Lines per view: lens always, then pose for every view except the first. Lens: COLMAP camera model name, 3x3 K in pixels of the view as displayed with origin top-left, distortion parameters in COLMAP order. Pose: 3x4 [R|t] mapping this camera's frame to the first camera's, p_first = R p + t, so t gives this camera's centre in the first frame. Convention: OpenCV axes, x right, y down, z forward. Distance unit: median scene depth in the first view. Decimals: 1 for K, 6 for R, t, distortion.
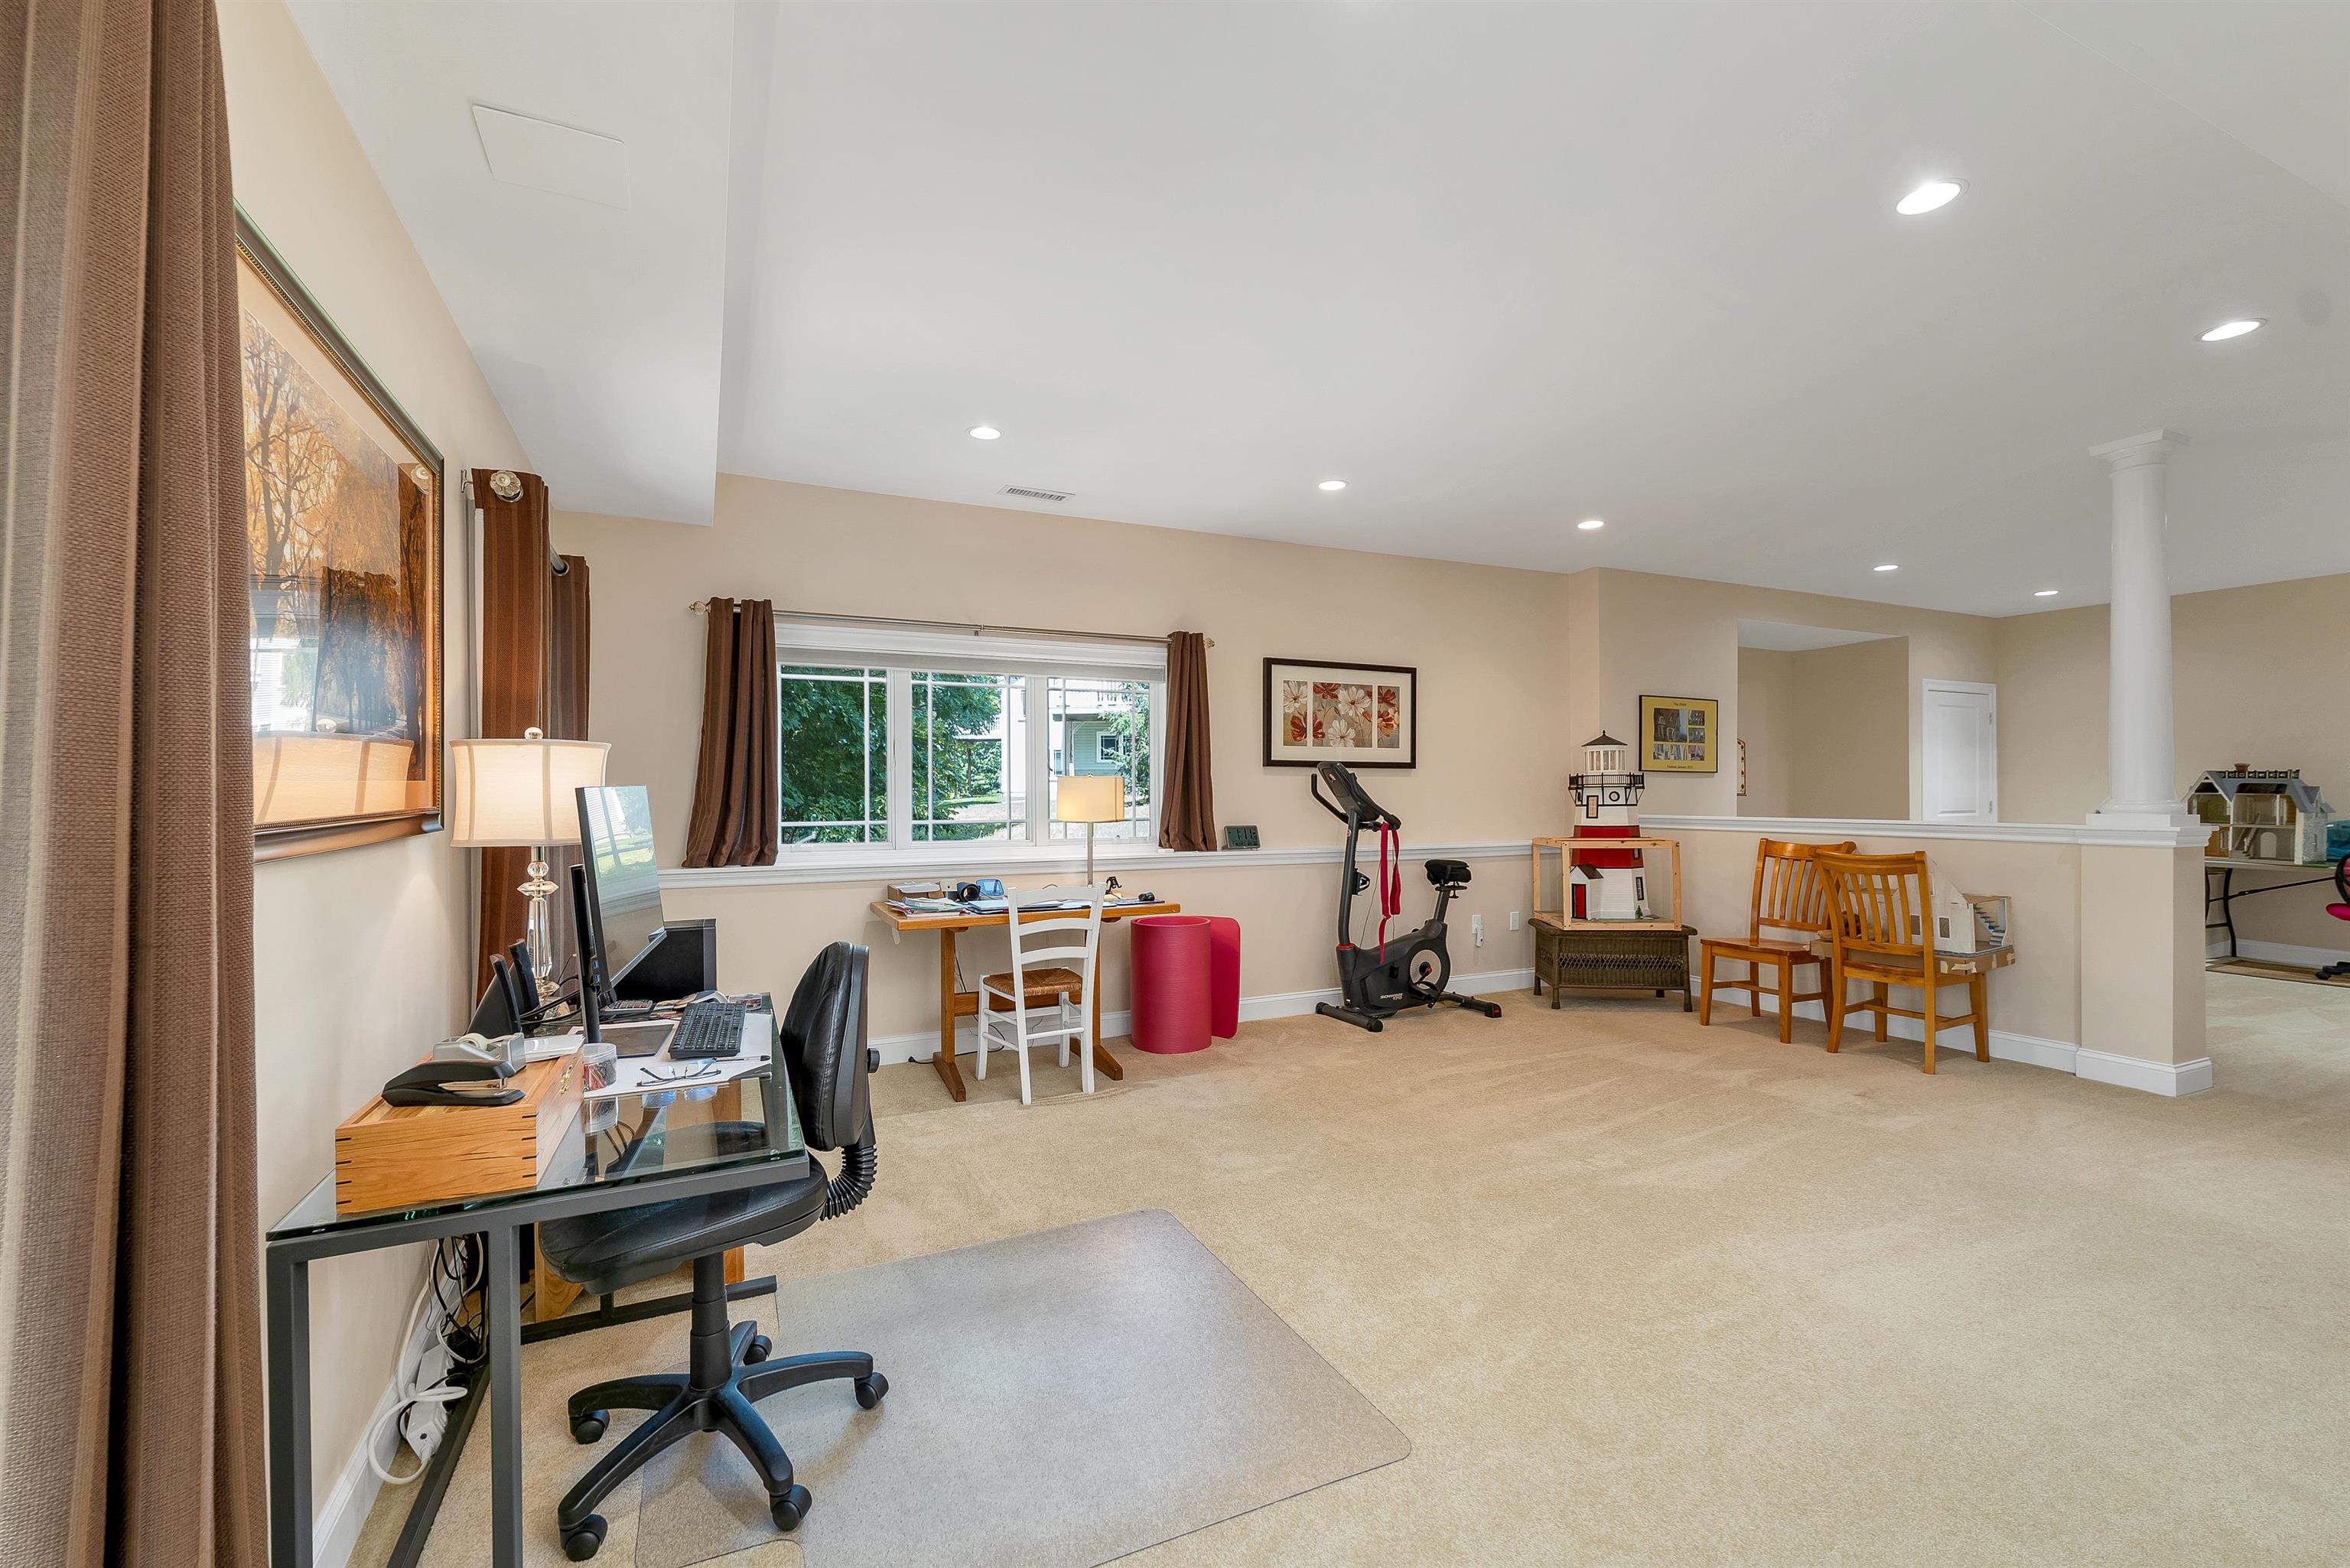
lens RADIAL K [[992.4, 0, 1163.1], [0, 992.4, 797.8], [0, 0, 1]] dist [0.001757, 0.000462]
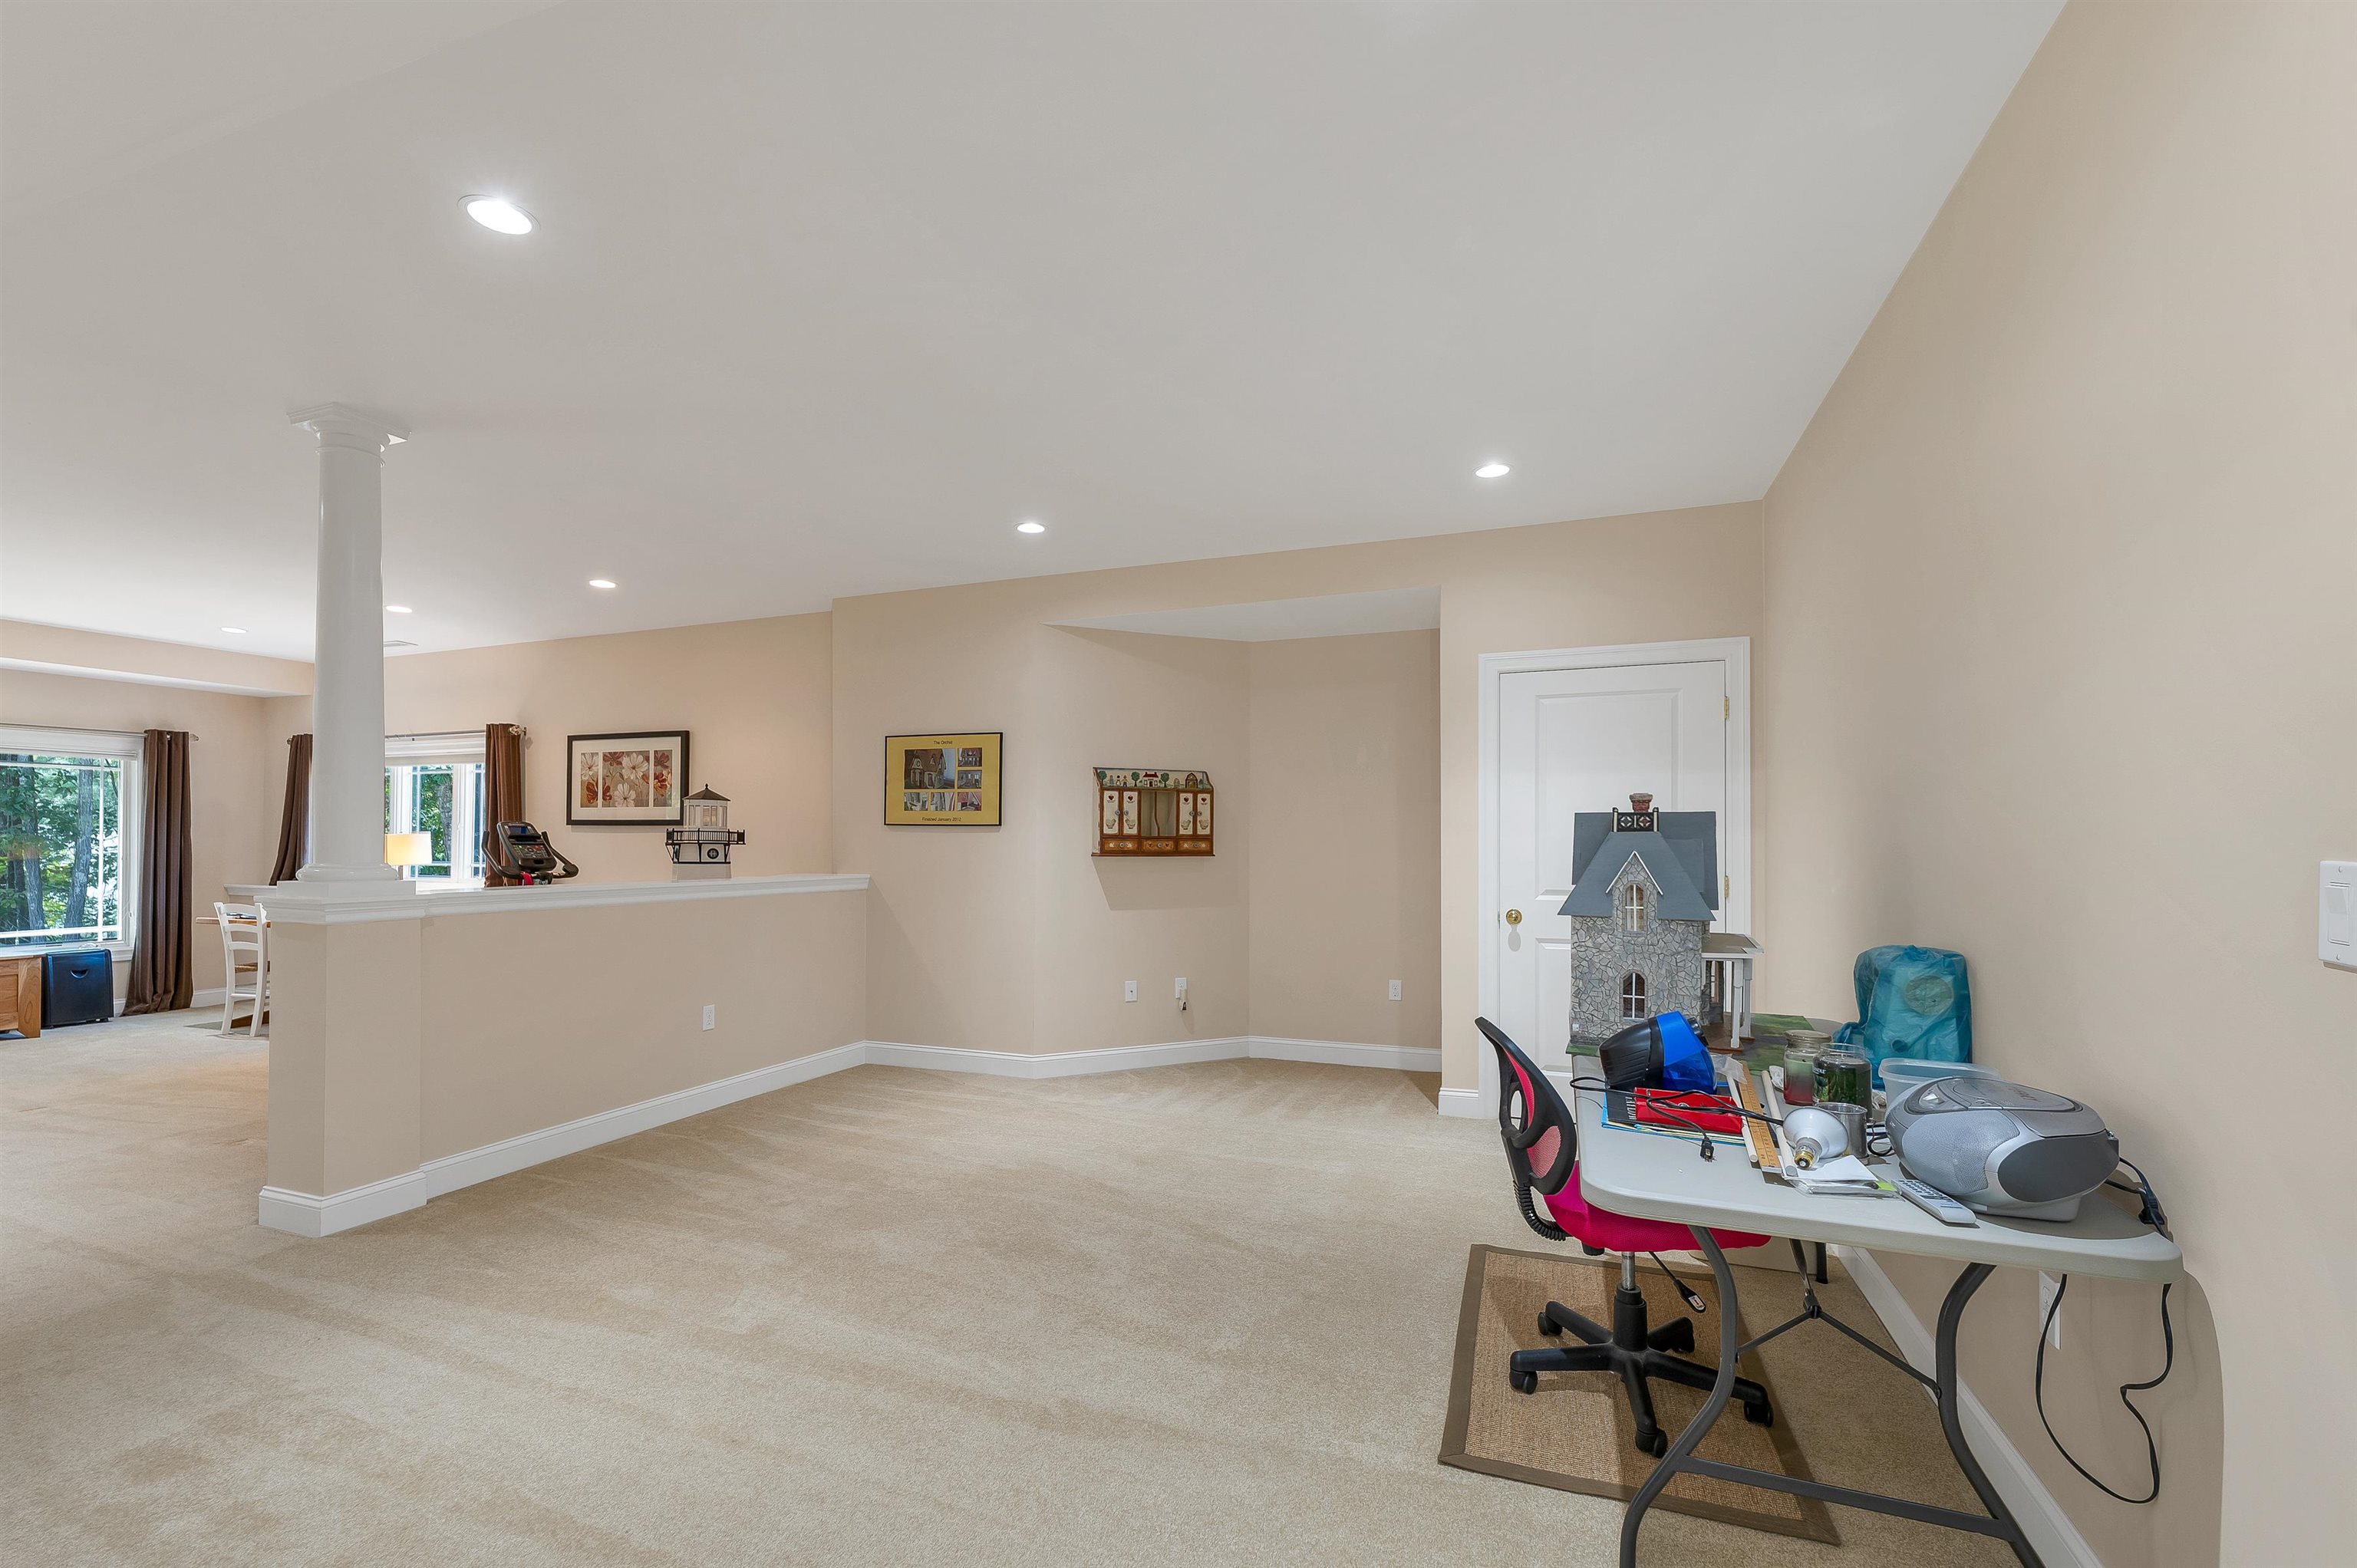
lens RADIAL K [[997.8, 0, 1186.3], [0, 997.8, 830.3], [0, 0, 1]] dist [-0.000707, -0.000072]
pose [[0.700104, -0.005017, -0.714023, 1.458547], [-0.009811, 0.999813, -0.016645, -0.012055], [0.713973, 0.018659, 0.699924, 0.666122]]
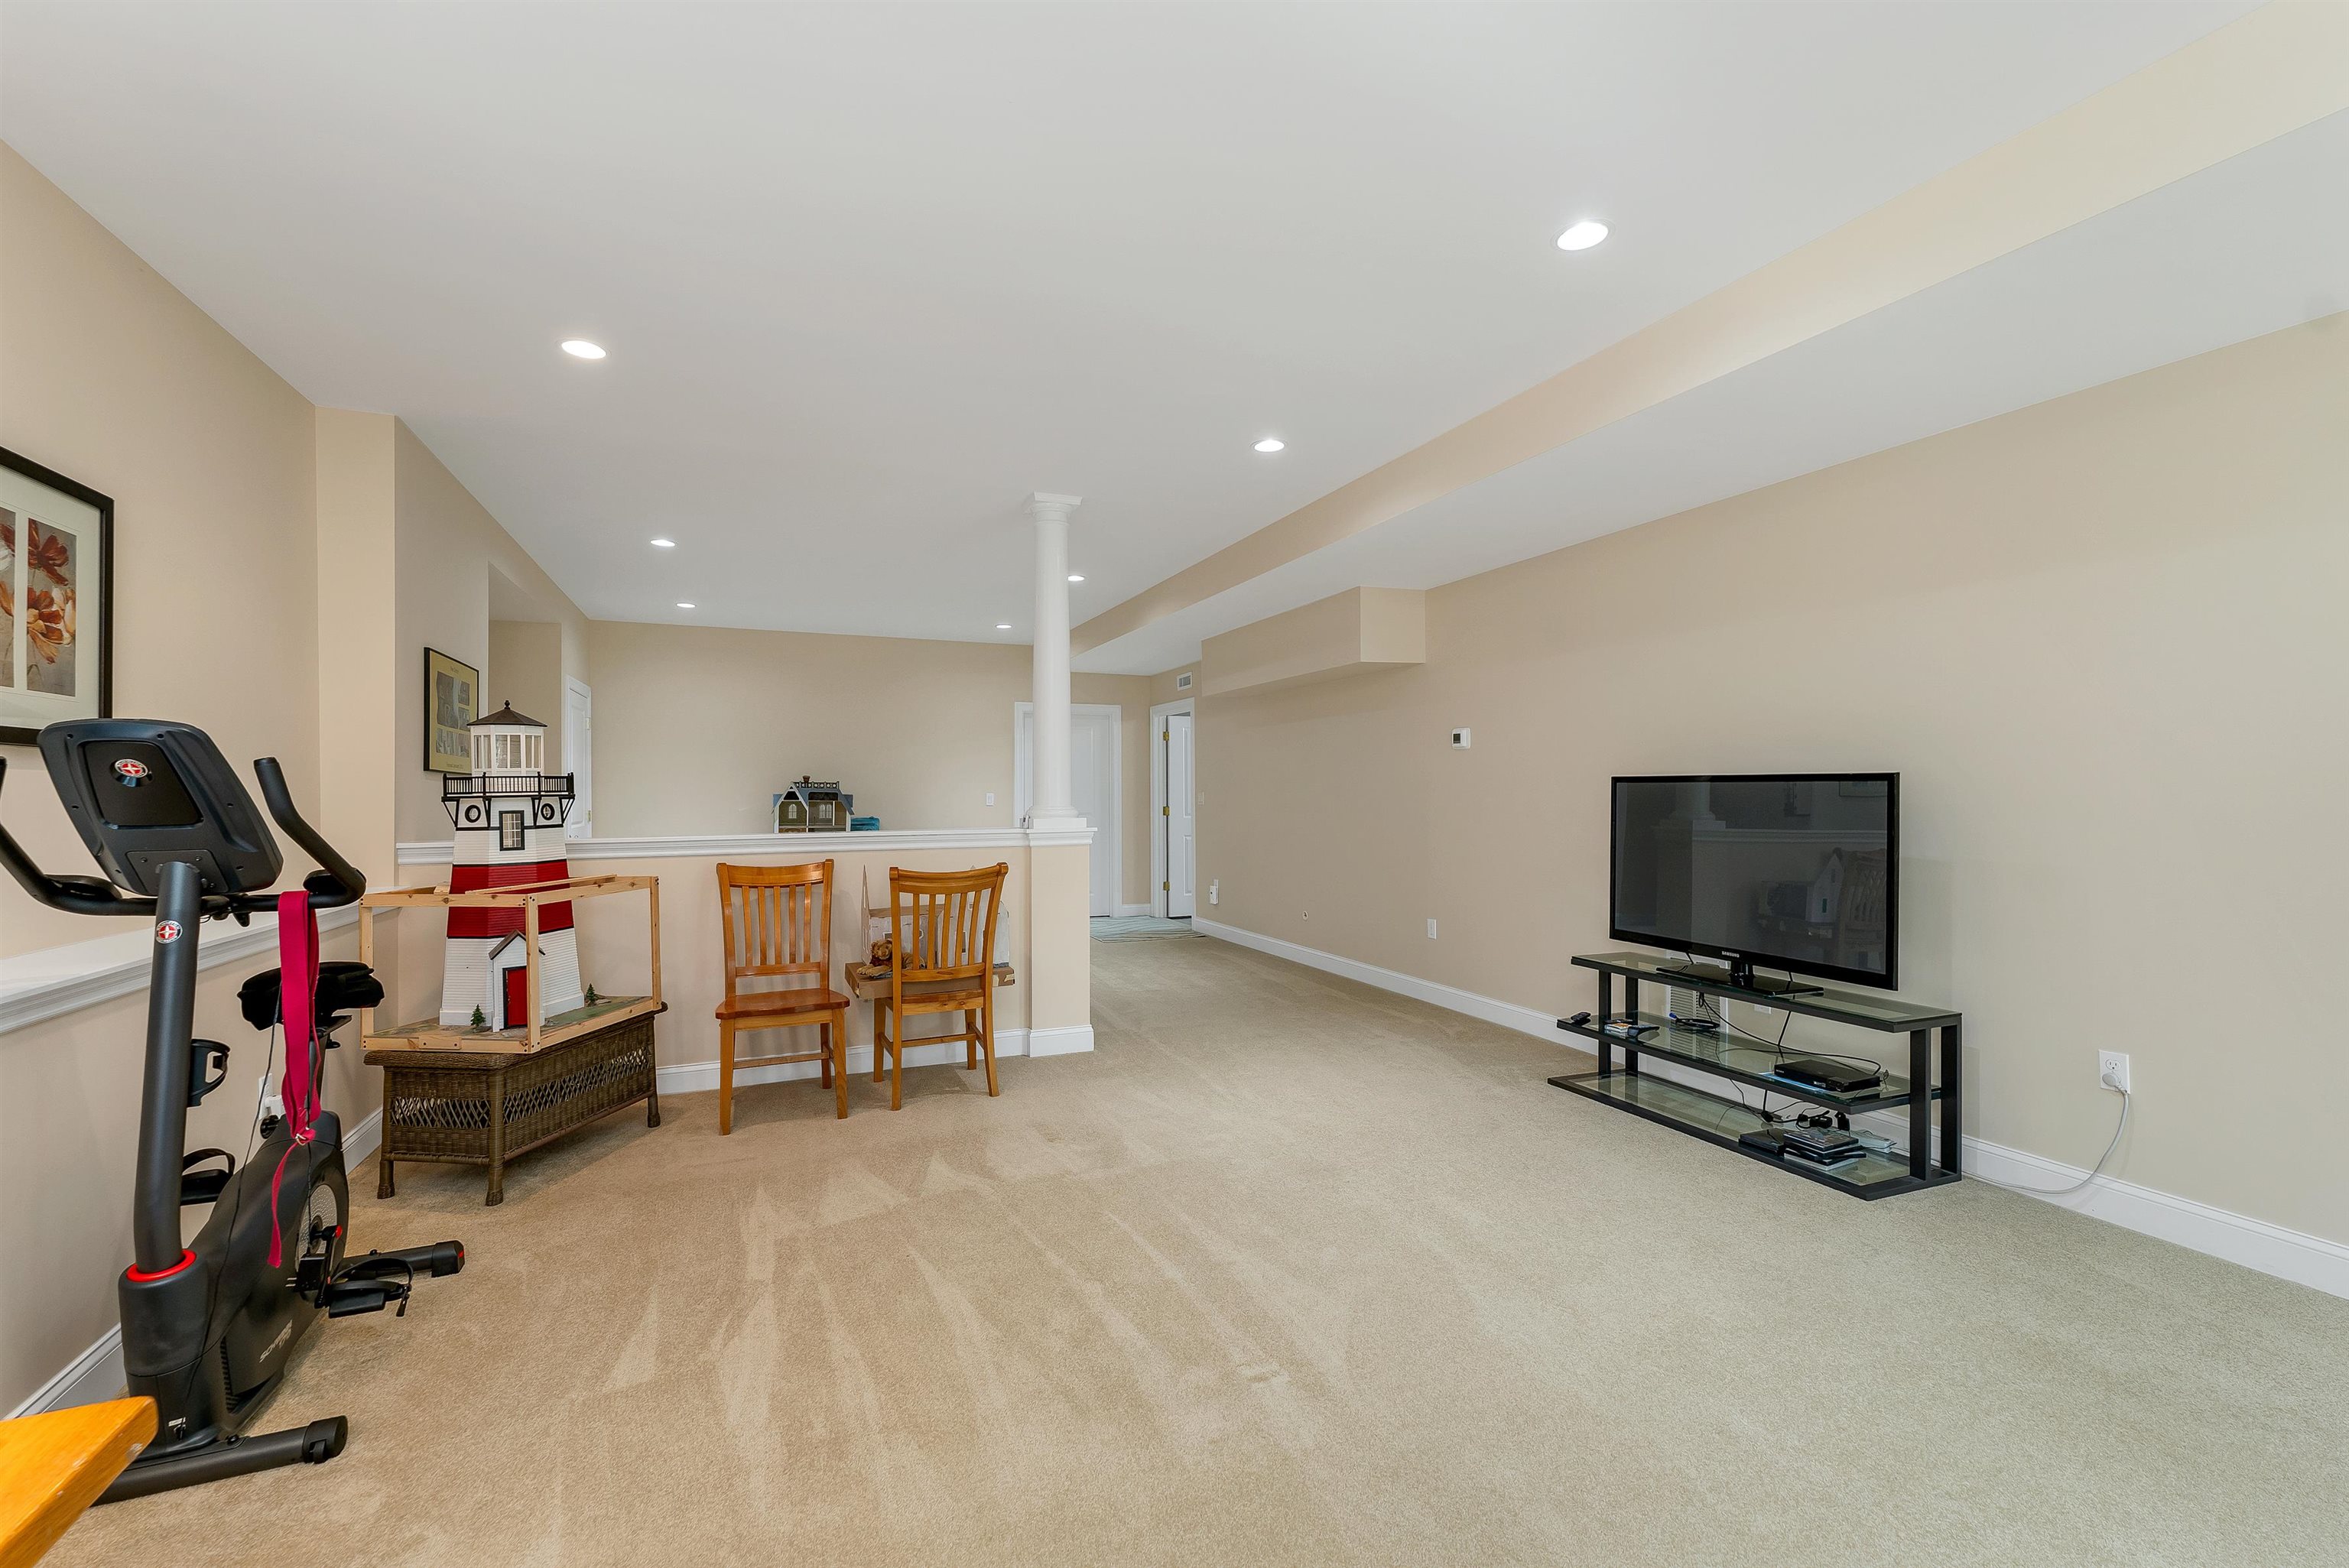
lens RADIAL K [[991.9, 0, 1162.6], [0, 991.9, 797.8], [0, 0, 1]] dist [0.001757, 0.000462]
pose [[0.050428, -0.004577, 0.998717, -0.127244], [0.012972, 0.999908, 0.003927, -0.007671], [-0.998643, 0.012757, 0.050483, 0.587308]]
